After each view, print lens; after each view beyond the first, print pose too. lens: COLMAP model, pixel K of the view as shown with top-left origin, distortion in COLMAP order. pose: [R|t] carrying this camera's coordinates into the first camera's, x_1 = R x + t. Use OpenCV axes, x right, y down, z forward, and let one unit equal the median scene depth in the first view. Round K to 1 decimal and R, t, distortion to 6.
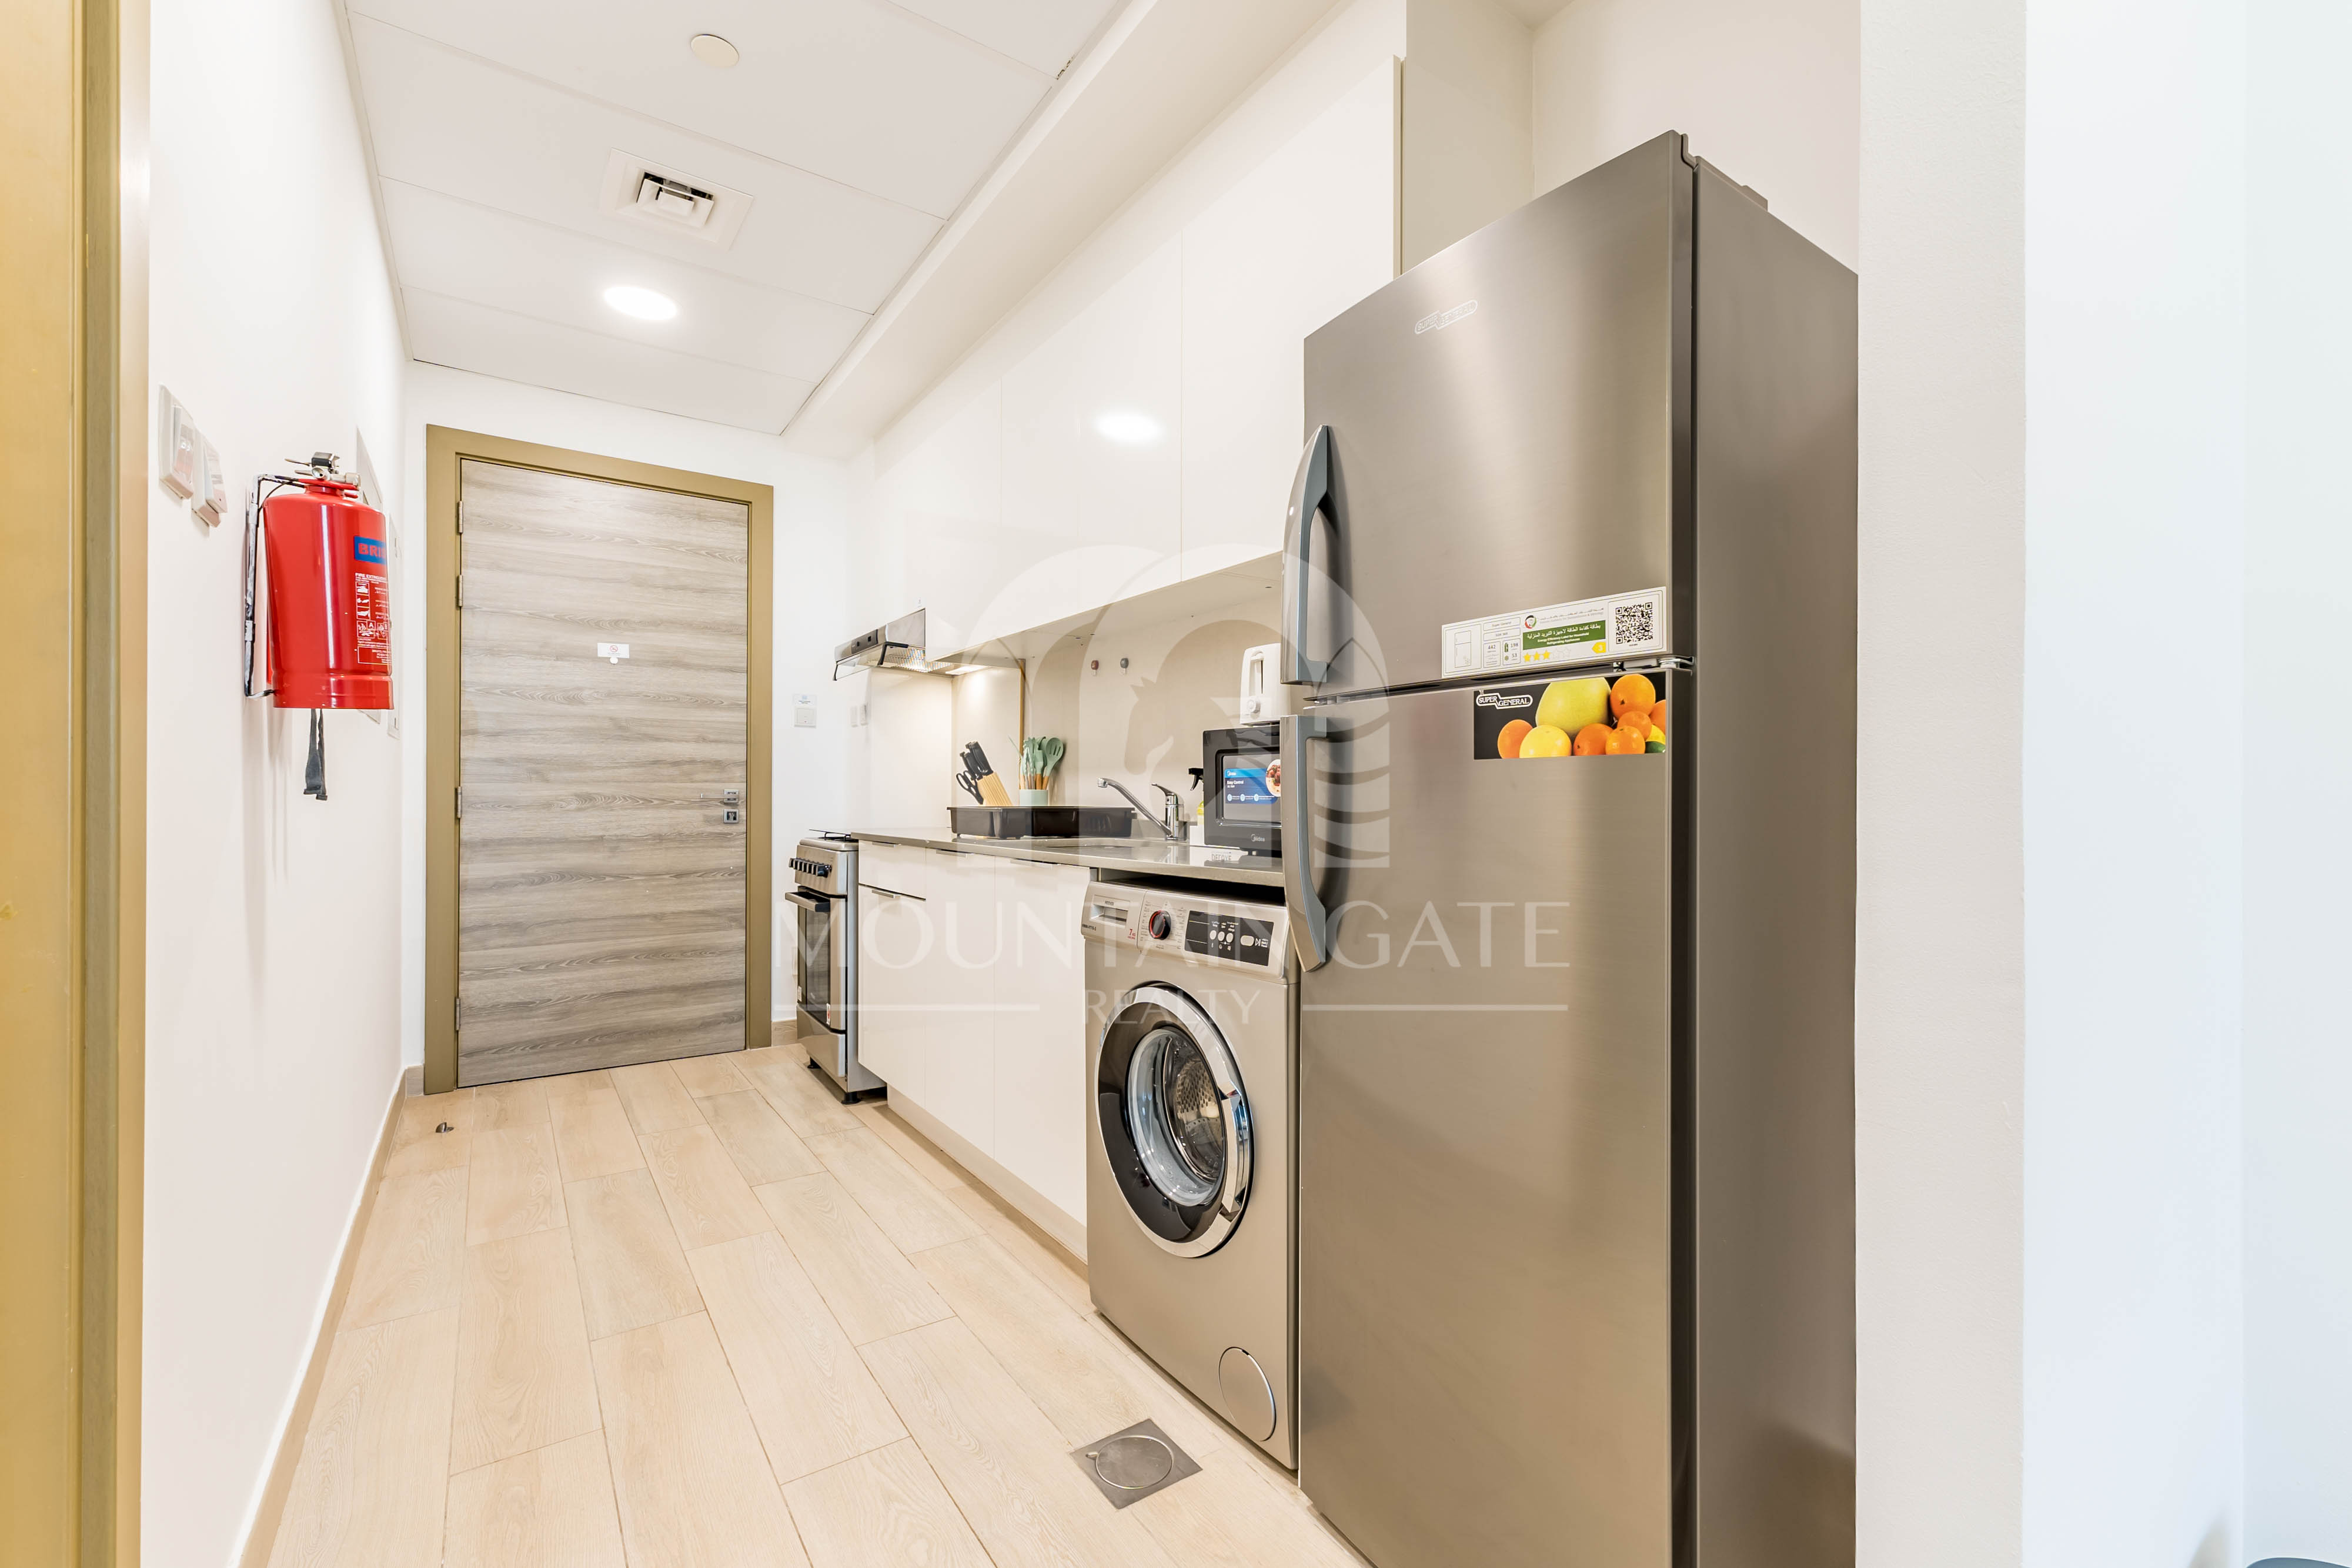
lens RADIAL K [[994.6, 0, 1187.8], [0, 994.6, 785.1], [0, 0, 1]] dist [0.006849, -0.000720]
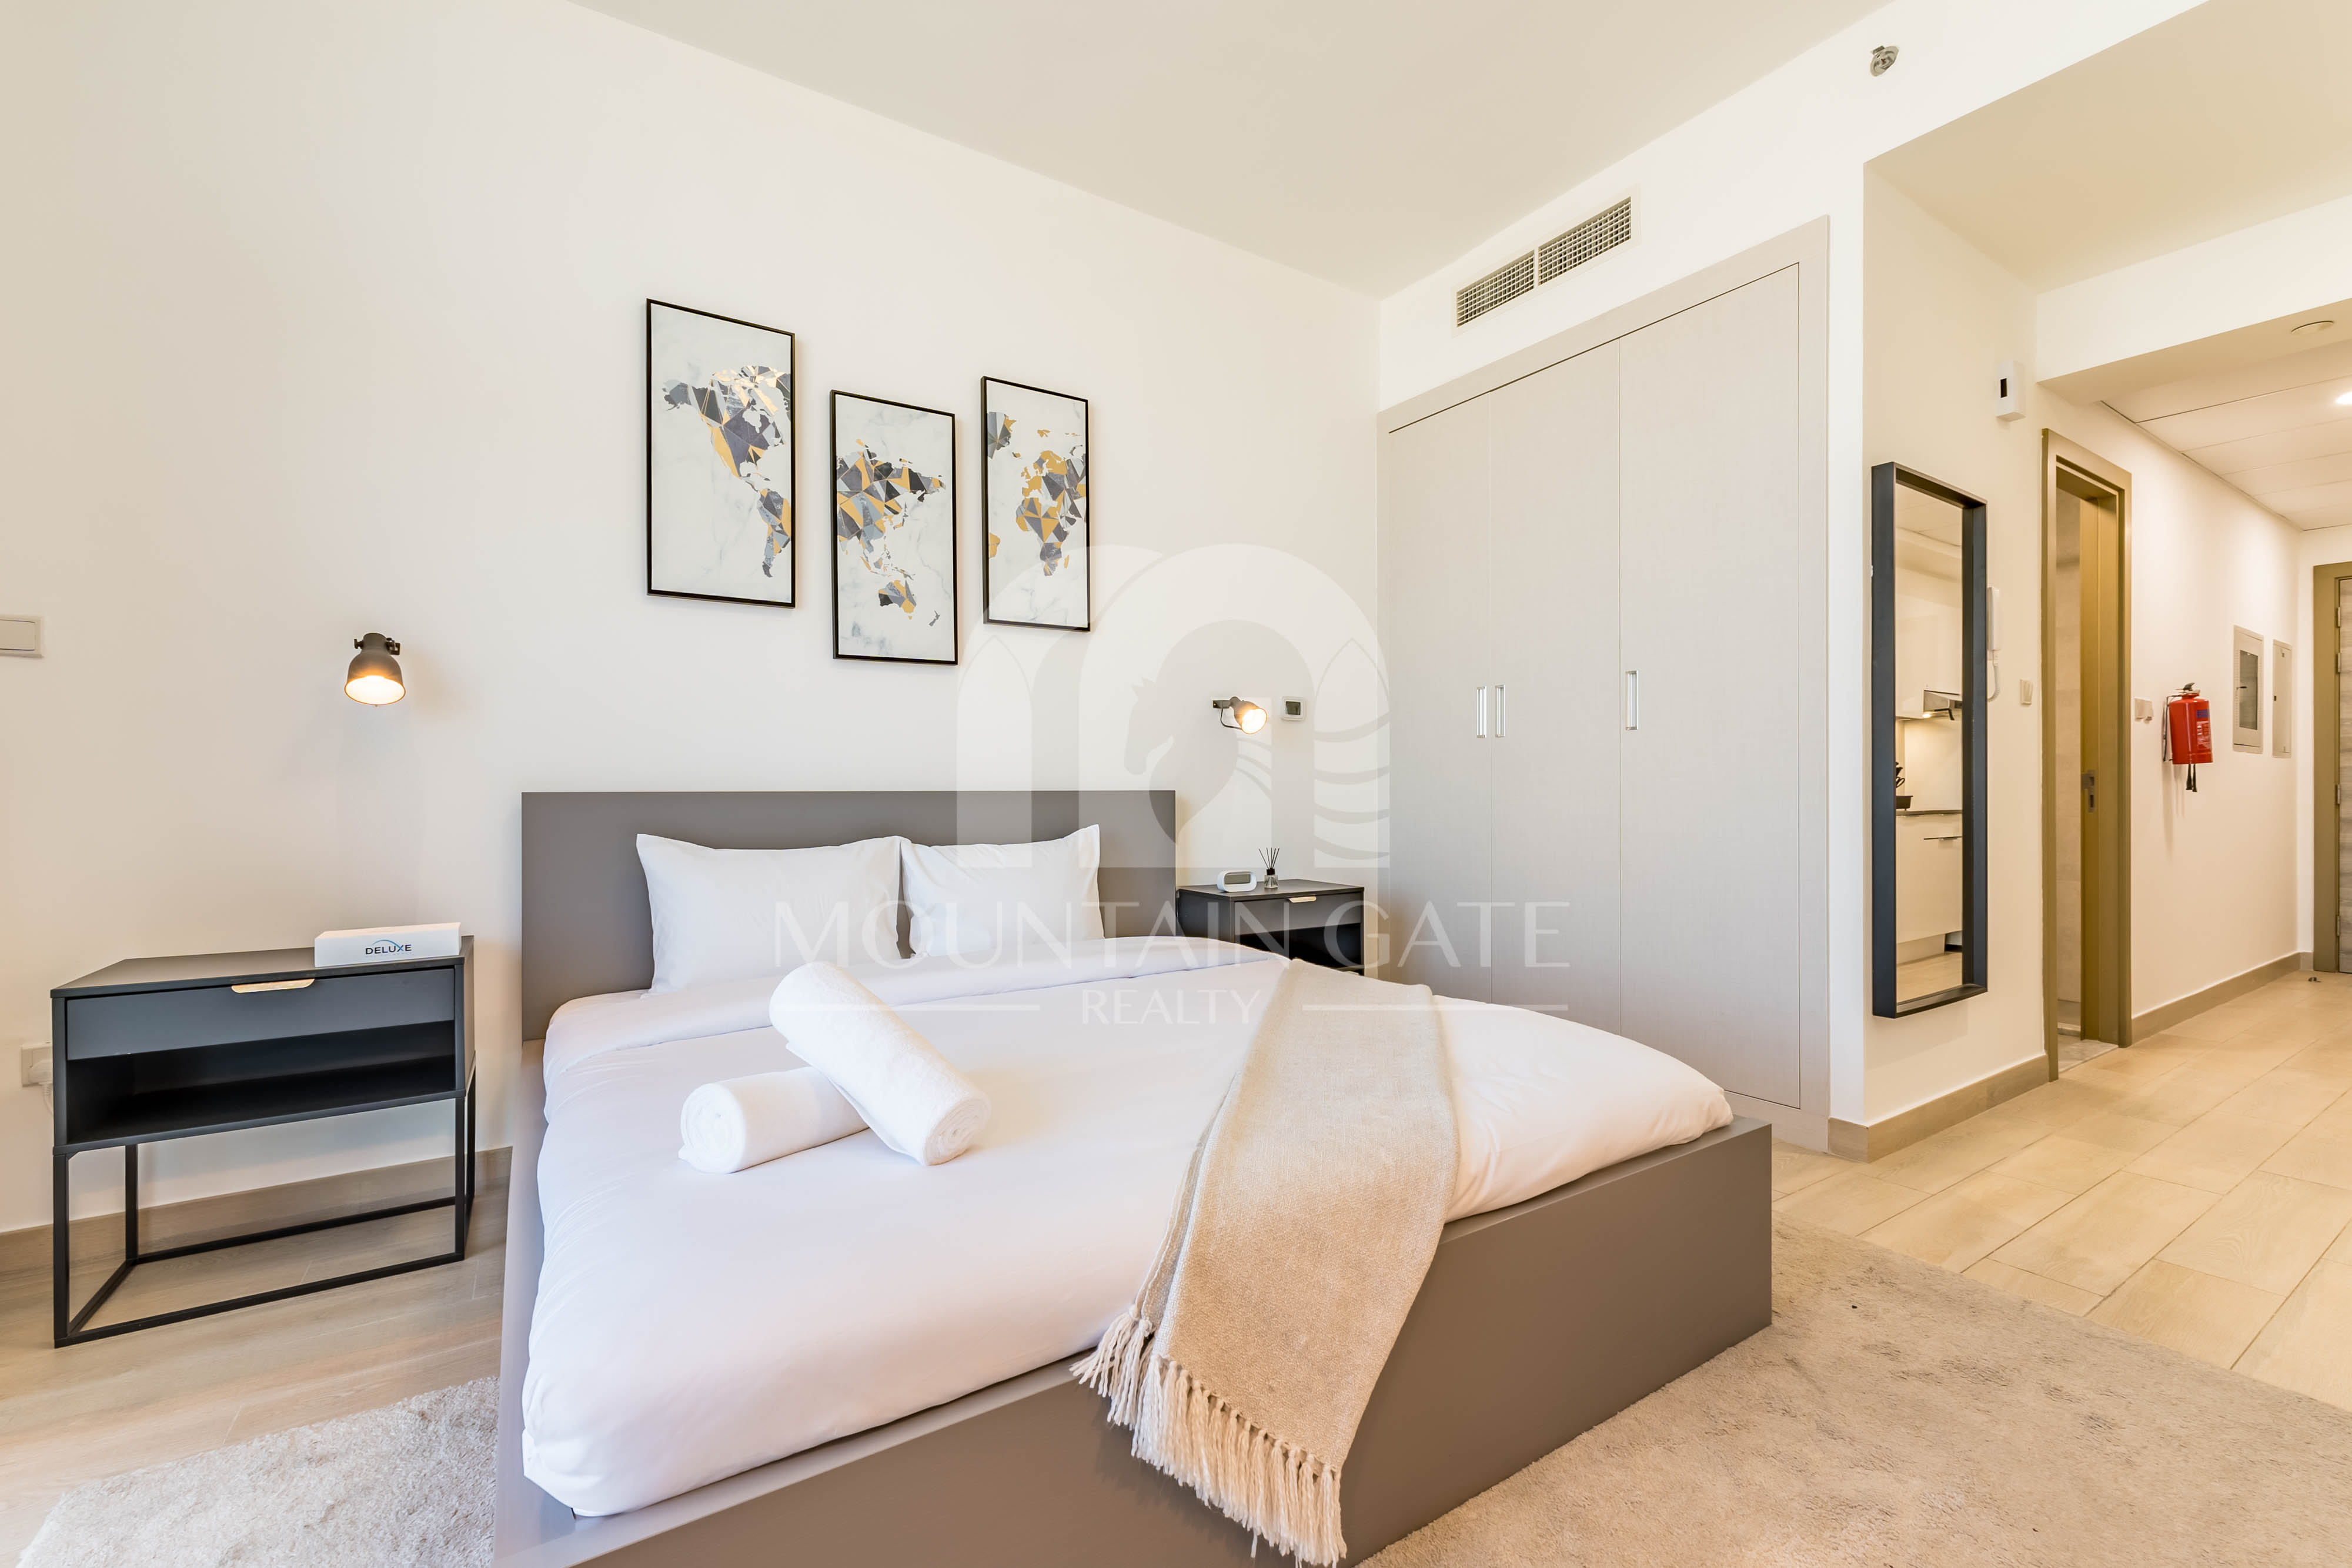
lens RADIAL K [[935.3, 0, 1165.9], [0, 935.3, 796.9], [0, 0, 1]] dist [-0.008873, -0.000266]
pose [[-0.065314, 0.005074, -0.997852, 2.215984], [0.012099, 0.999918, 0.004293, -0.020763], [0.997791, -0.011793, -0.065370, -1.999258]]
